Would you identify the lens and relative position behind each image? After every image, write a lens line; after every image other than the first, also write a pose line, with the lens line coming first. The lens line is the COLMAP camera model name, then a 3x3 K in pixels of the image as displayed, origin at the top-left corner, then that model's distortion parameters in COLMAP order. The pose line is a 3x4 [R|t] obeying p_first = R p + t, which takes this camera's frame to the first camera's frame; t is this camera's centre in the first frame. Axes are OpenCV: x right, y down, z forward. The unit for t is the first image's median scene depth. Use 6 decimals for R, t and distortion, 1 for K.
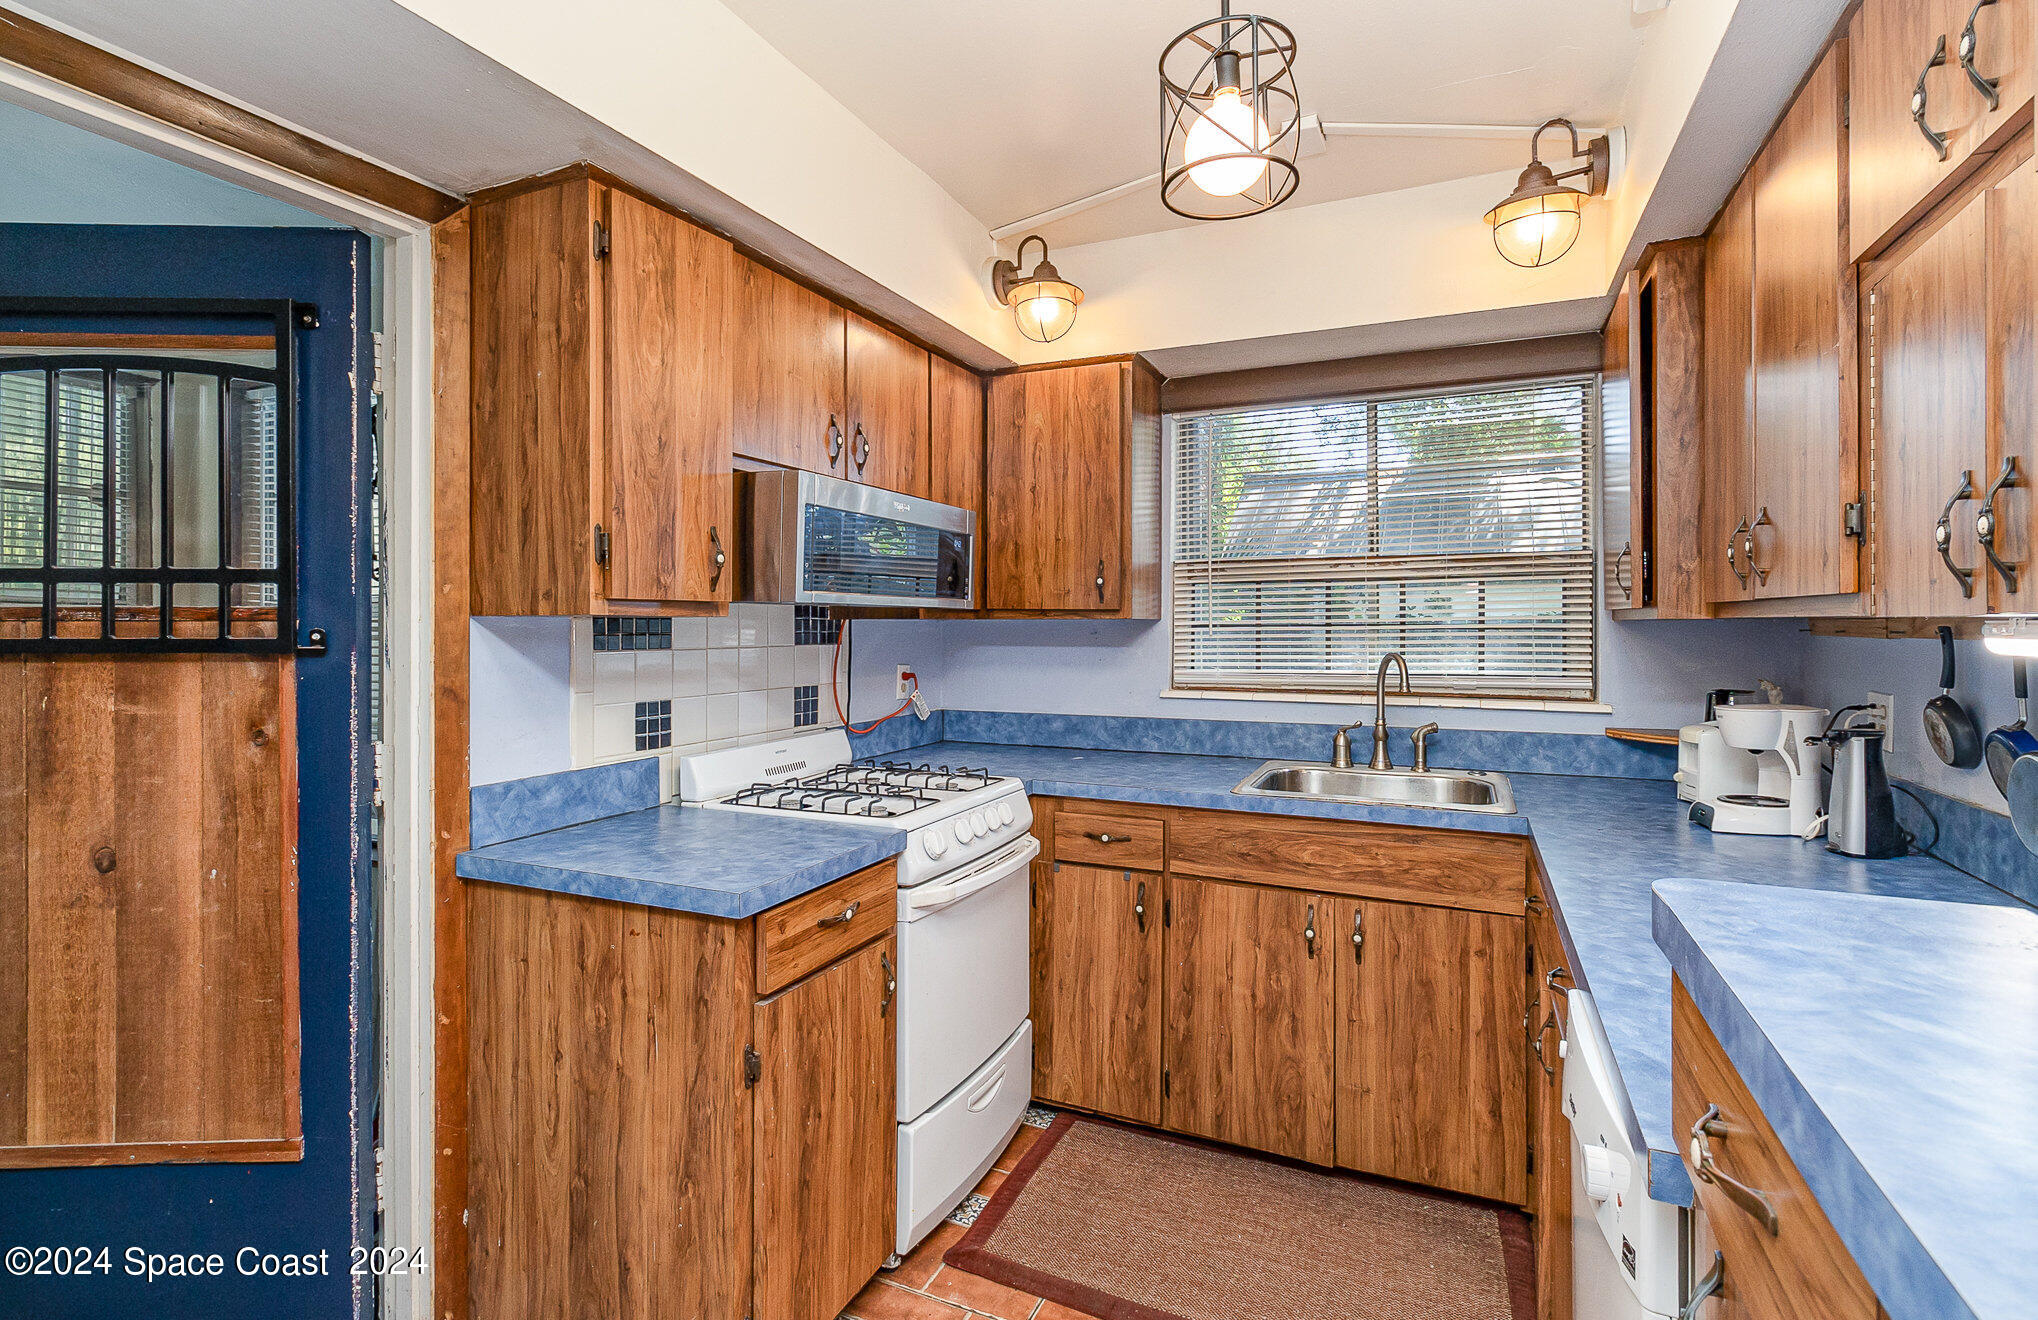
lens RADIAL K [[951.7, 0, 1032.4], [0, 951.7, 645.3], [0, 0, 1]] dist [-0.002304, -0.000131]
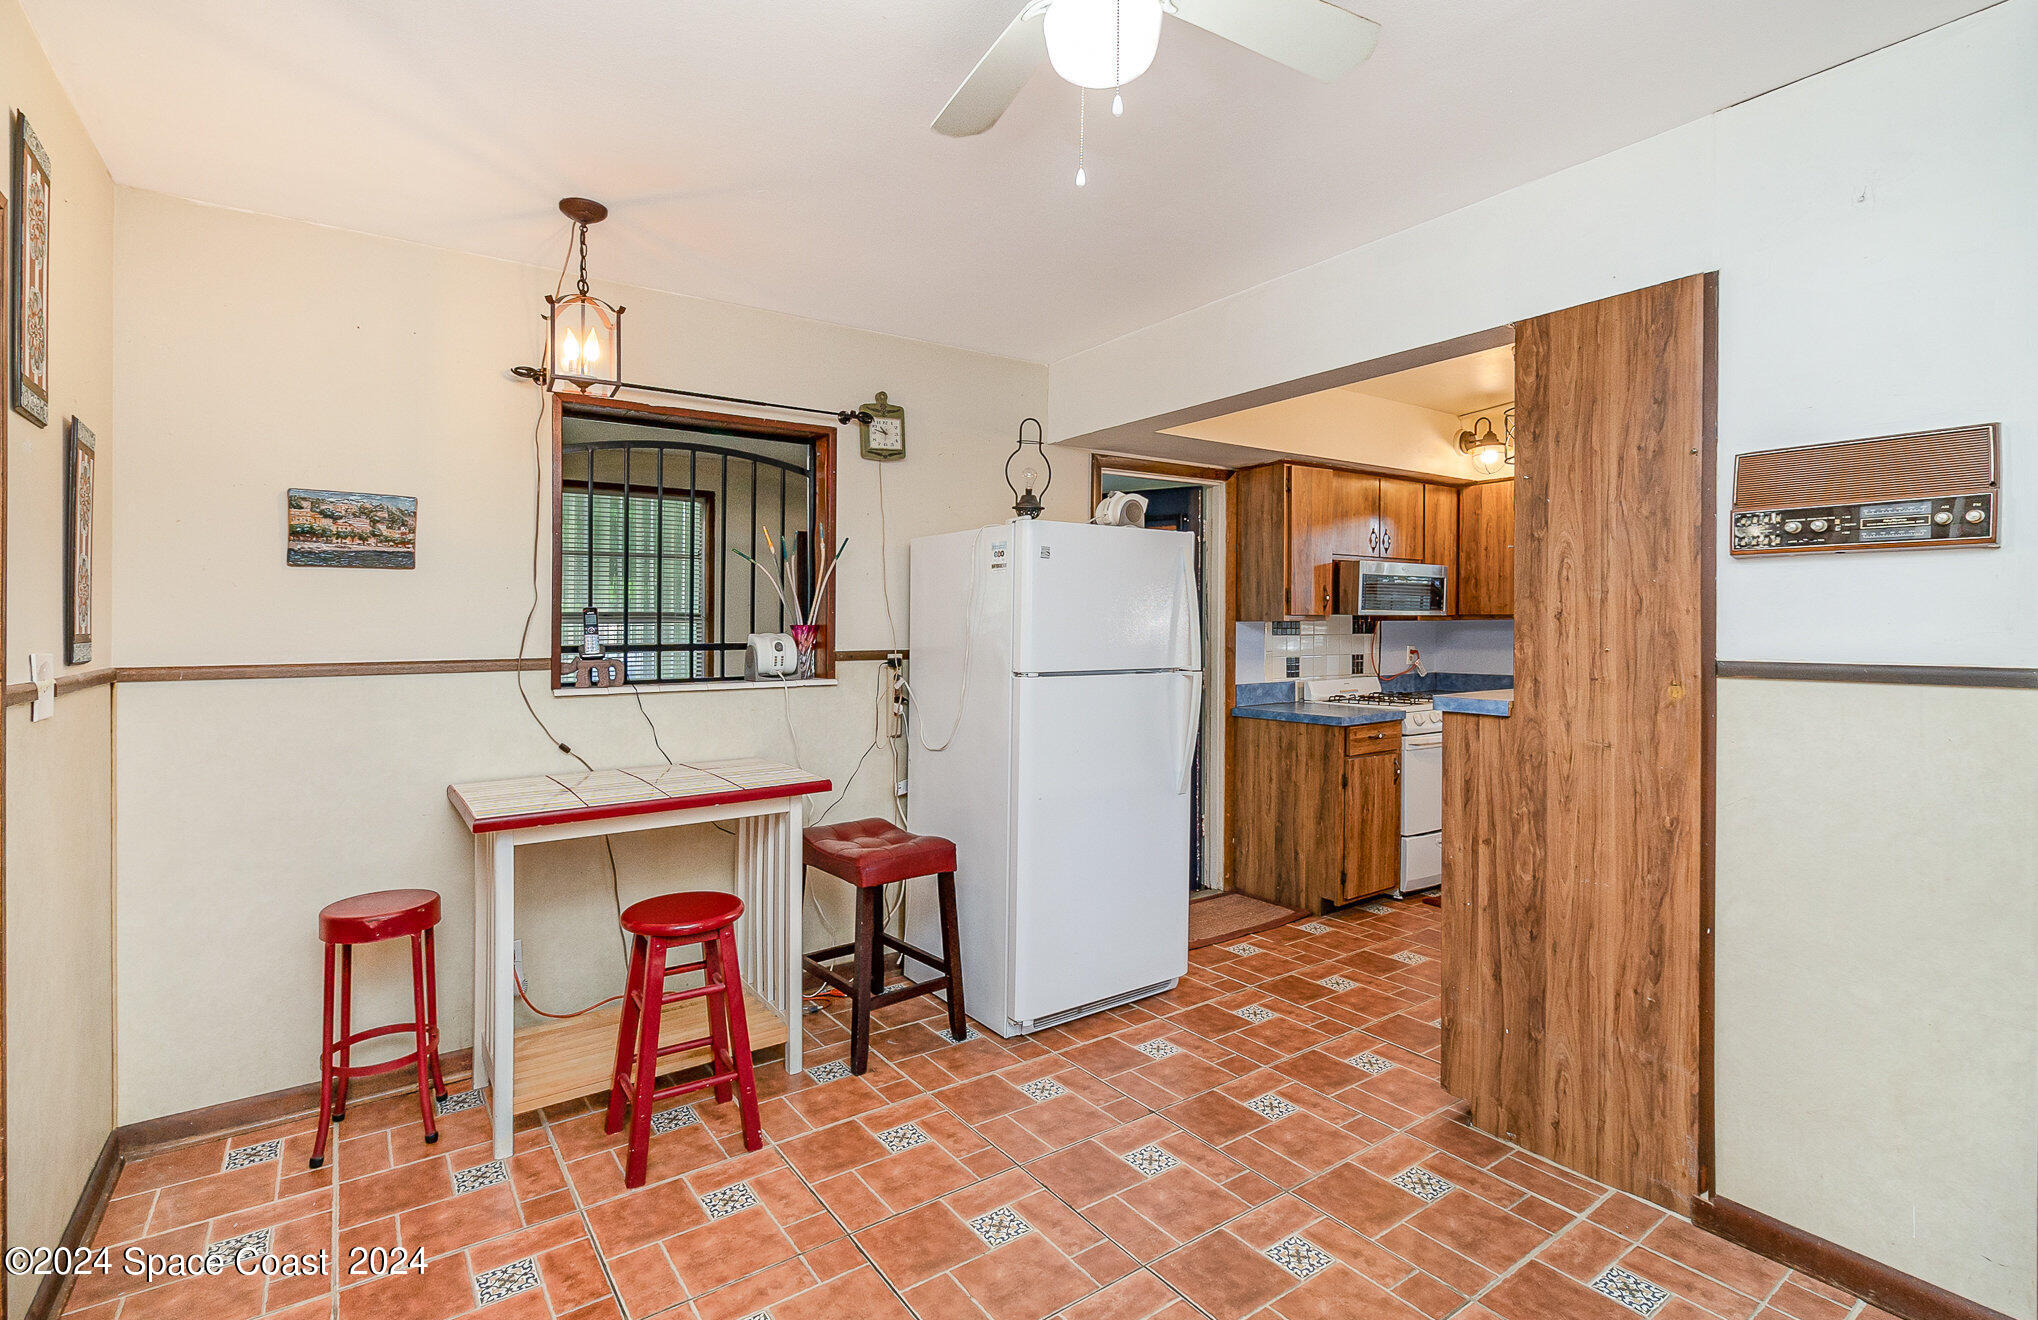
lens RADIAL K [[951.7, 0, 1032.4], [0, 951.7, 645.3], [0, 0, 1]] dist [-0.002304, -0.000131]
pose [[0.860333, 0.005007, -0.509708, 0.199540], [-0.005113, 0.999986, 0.001193, 0.024970], [0.509707, 0.001580, 0.860346, -1.101431]]
